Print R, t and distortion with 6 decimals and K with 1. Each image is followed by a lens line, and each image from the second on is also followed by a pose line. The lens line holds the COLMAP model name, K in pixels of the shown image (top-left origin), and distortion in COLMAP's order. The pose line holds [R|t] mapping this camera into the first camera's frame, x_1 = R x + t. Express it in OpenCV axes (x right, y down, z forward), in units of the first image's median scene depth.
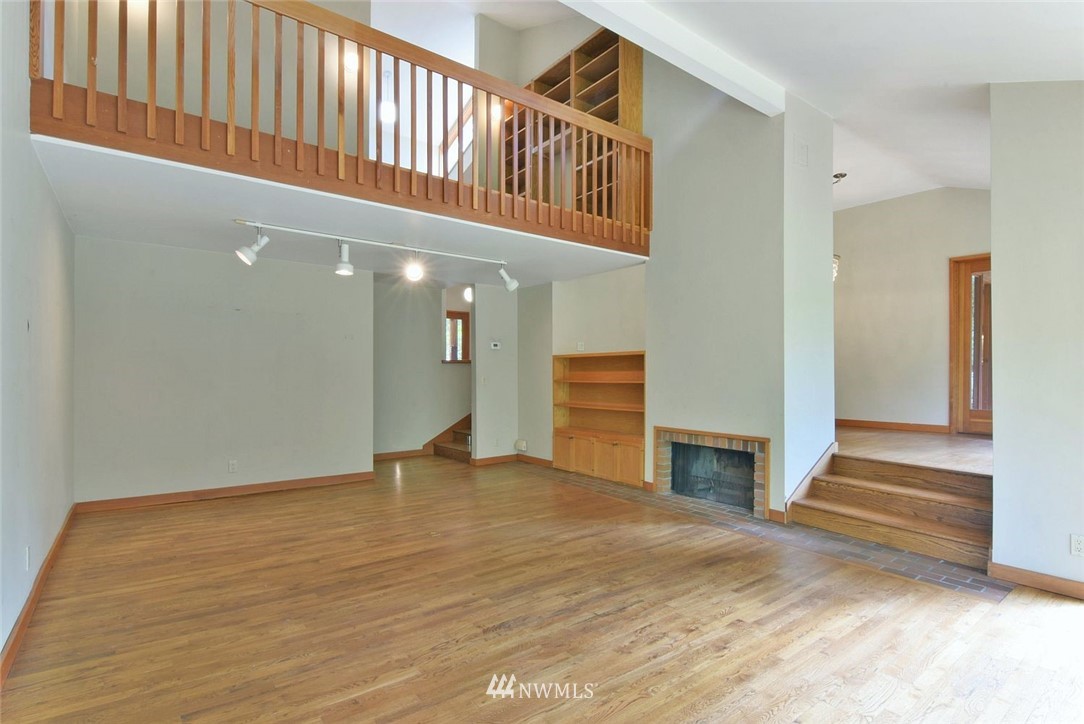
lens RADIAL K [[538.9, 0, 542.0], [0, 538.9, 362.0], [0, 0, 1]] dist [0.000778, 0.000017]
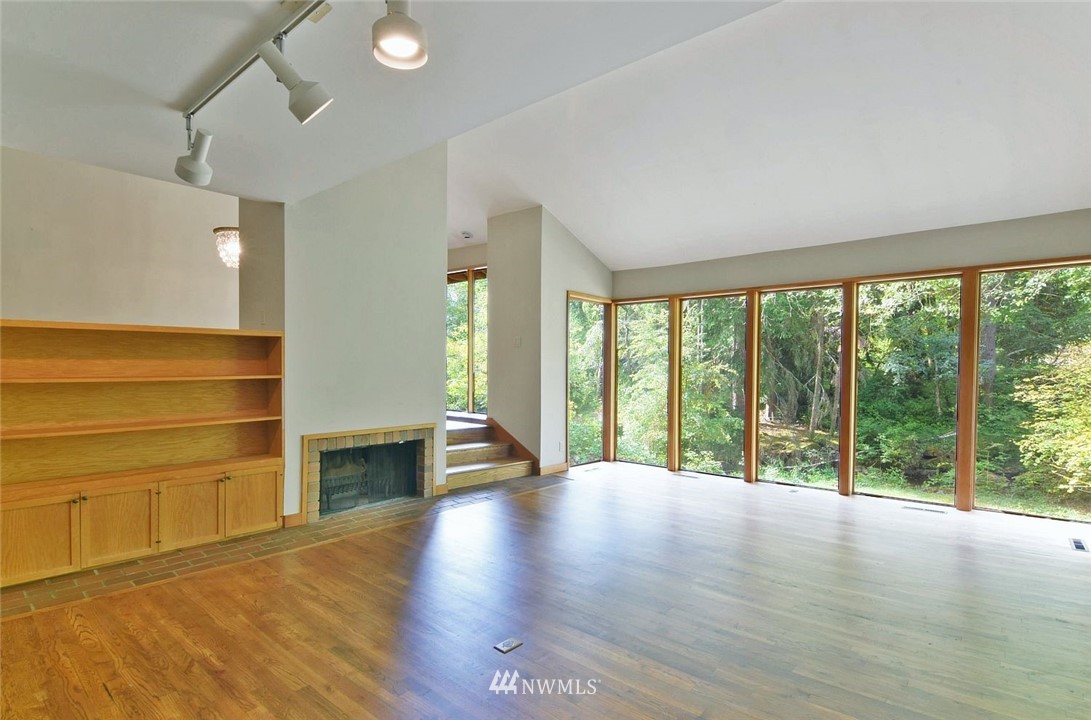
lens RADIAL K [[547.8, 0, 545.5], [0, 547.8, 360.0], [0, 0, 1]] dist [0.001788, 0.000204]
pose [[-0.207764, -0.000607, 0.978179, -0.626029], [-0.029429, 0.999551, -0.005630, 0.007984], [-0.977736, -0.029956, -0.207688, 0.862057]]
